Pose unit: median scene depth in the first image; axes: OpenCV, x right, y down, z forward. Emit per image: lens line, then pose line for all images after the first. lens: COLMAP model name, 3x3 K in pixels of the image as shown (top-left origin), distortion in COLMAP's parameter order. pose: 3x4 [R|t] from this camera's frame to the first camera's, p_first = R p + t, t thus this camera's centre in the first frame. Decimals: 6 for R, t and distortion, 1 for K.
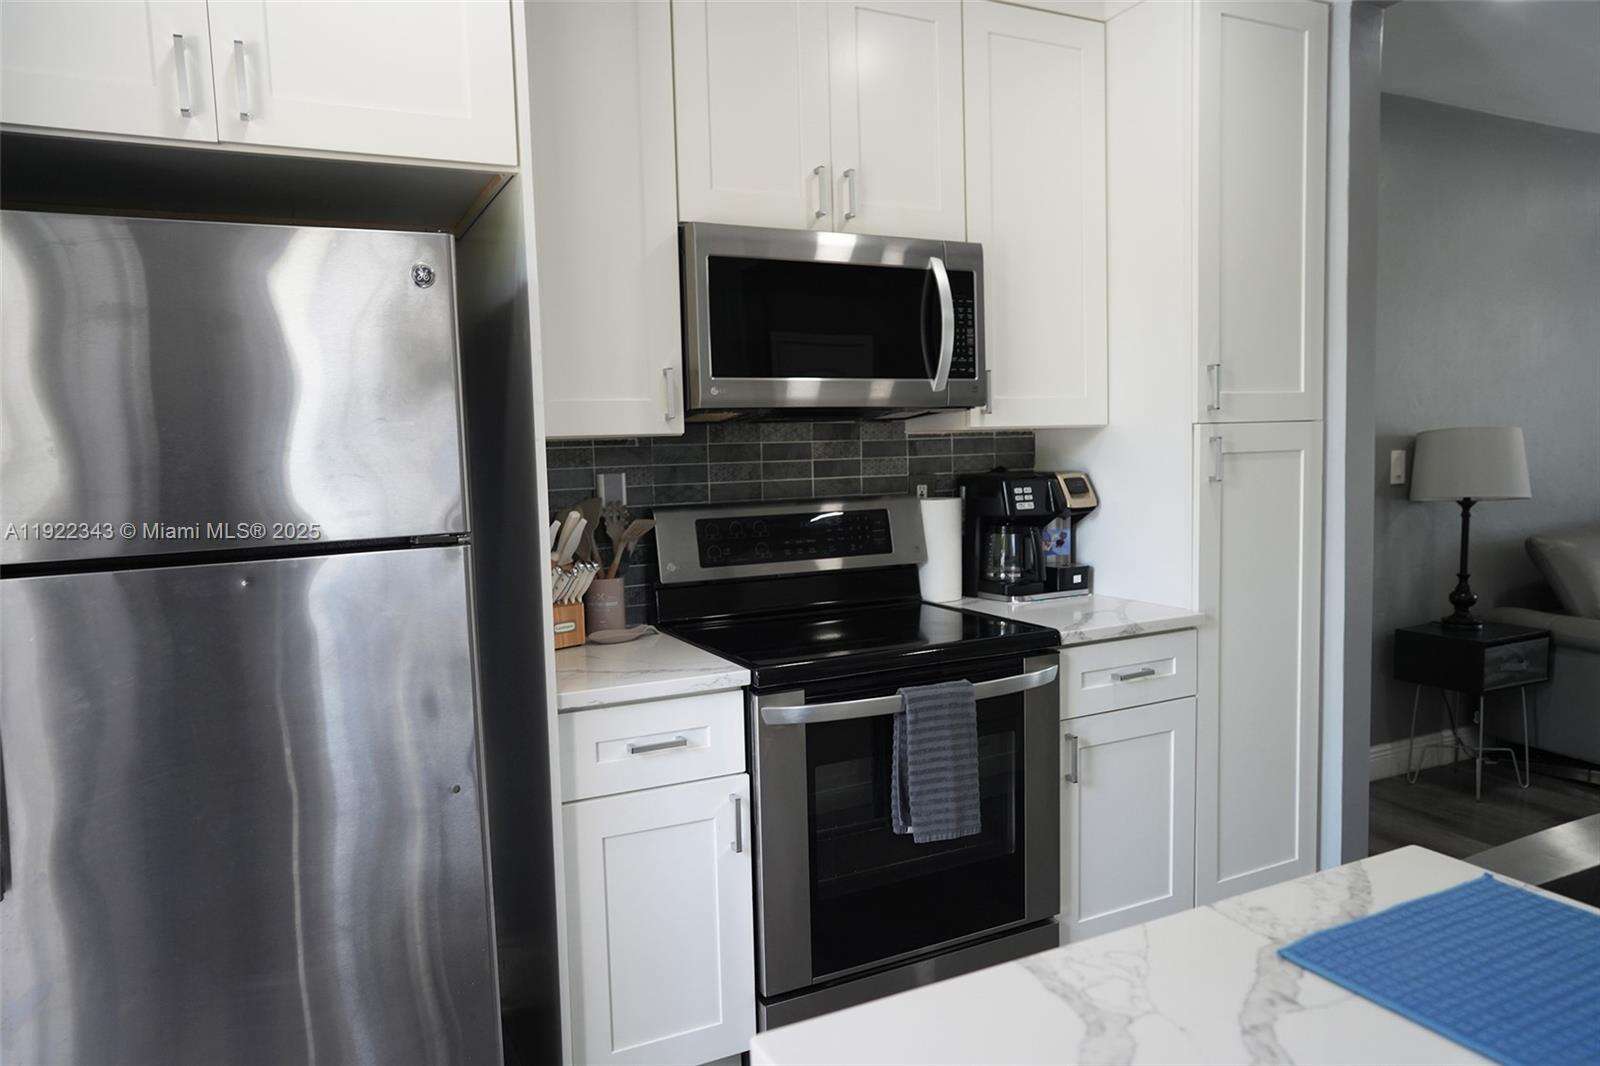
lens RADIAL K [[1073.0, 0, 800.0], [0, 1073.0, 533.0], [0, 0, 1]] dist [-0.001358, 0.000024]
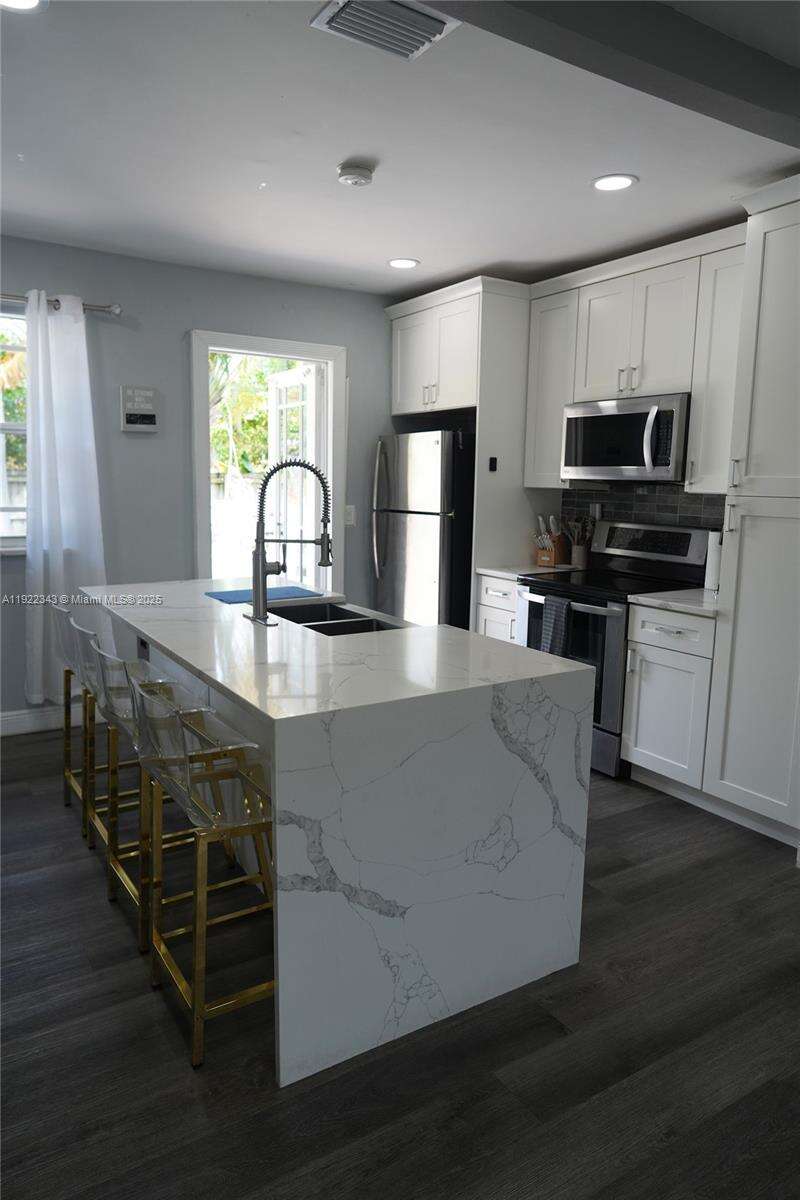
lens RADIAL K [[804.8, 0, 400.0], [0, 804.8, 600.0], [0, 0, 1]] dist [-0.001358, 0.000024]
pose [[0.086092, 0.175352, -0.980734, 1.610609], [-0.103010, 0.980680, 0.166299, -0.100494], [0.990948, 0.086708, 0.102492, 0.402028]]
